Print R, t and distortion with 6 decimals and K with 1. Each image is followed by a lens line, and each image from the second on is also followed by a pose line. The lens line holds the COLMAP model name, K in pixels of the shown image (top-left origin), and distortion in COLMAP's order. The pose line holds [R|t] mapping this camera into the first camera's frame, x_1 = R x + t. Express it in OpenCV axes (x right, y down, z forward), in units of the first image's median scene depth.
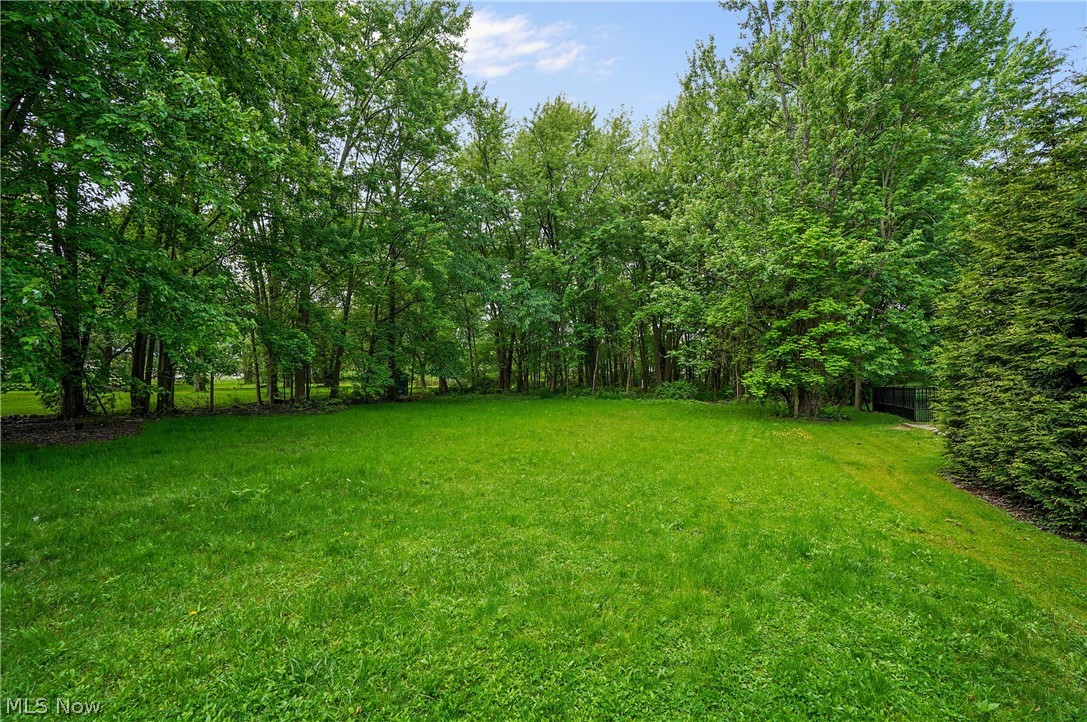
lens RADIAL K [[506.3, 0, 543.8], [0, 506.3, 357.2], [0, 0, 1]] dist [-0.015183, 0.000523]
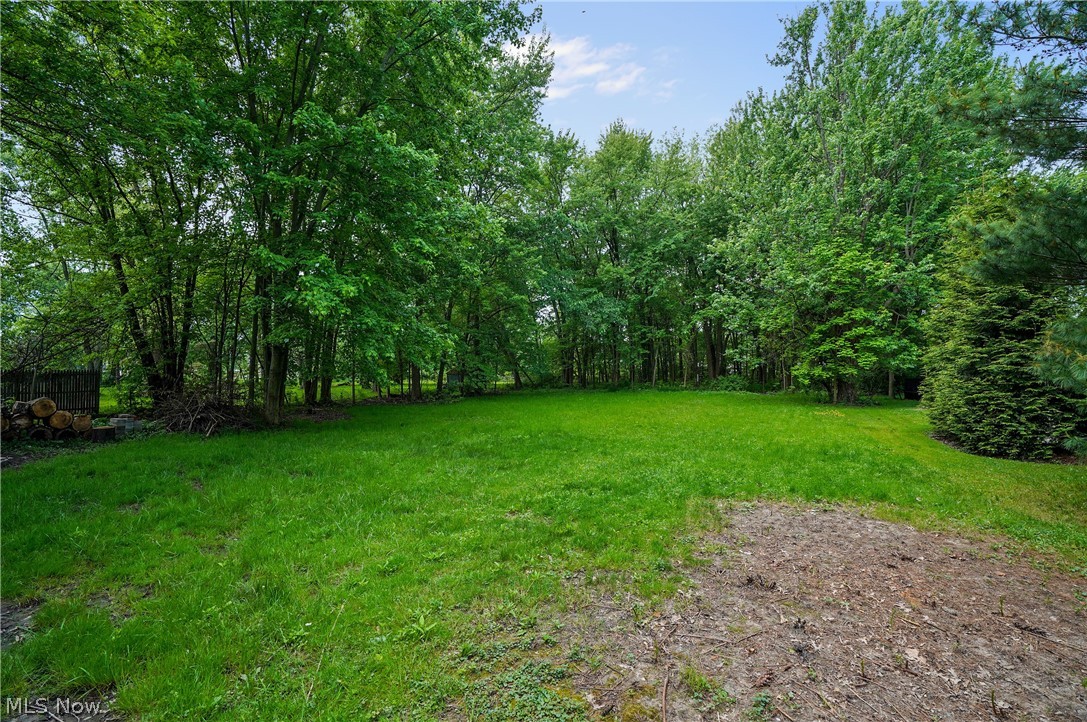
lens RADIAL K [[508.6, 0, 543.5], [0, 508.6, 361.0], [0, 0, 1]] dist [-0.018590, 0.000076]
pose [[0.997320, -0.012319, -0.072114, -0.121491], [0.013399, 0.999805, 0.014505, -0.011389], [0.071922, -0.015432, 0.997291, -0.285769]]
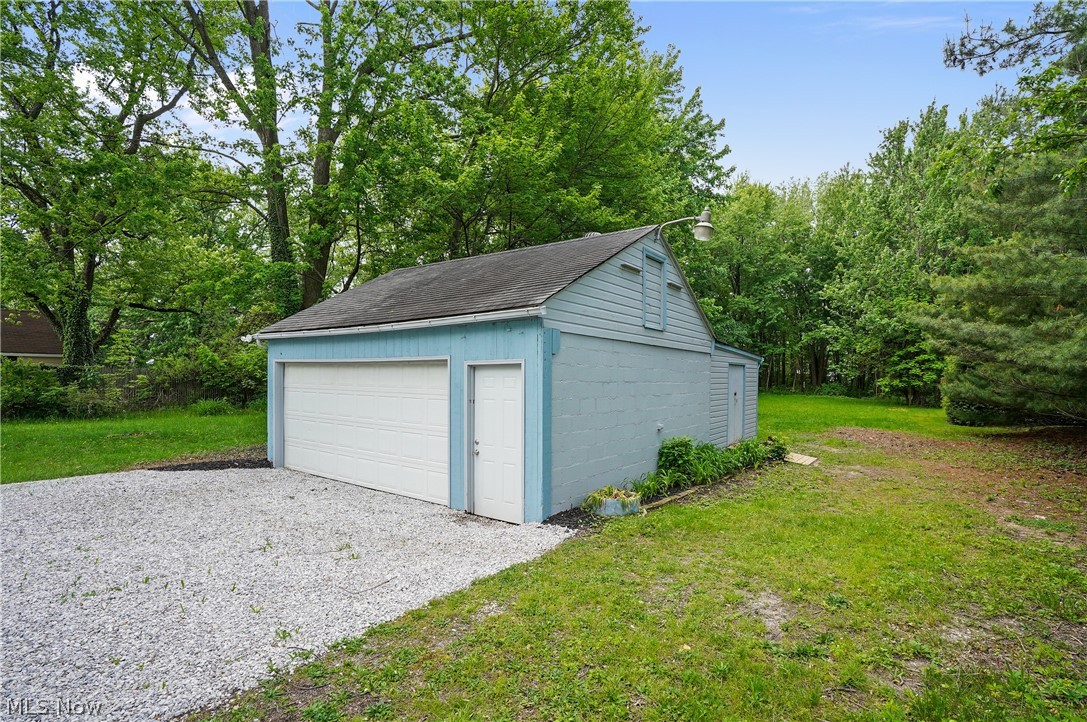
lens RADIAL K [[518.8, 0, 544.9], [0, 518.8, 377.0], [0, 0, 1]] dist [-0.031621, -0.000411]
pose [[0.974113, 0.019535, -0.225215, -0.349337], [-0.009567, 0.998929, 0.045267, -0.049347], [0.225859, -0.041940, 0.973257, -1.050880]]
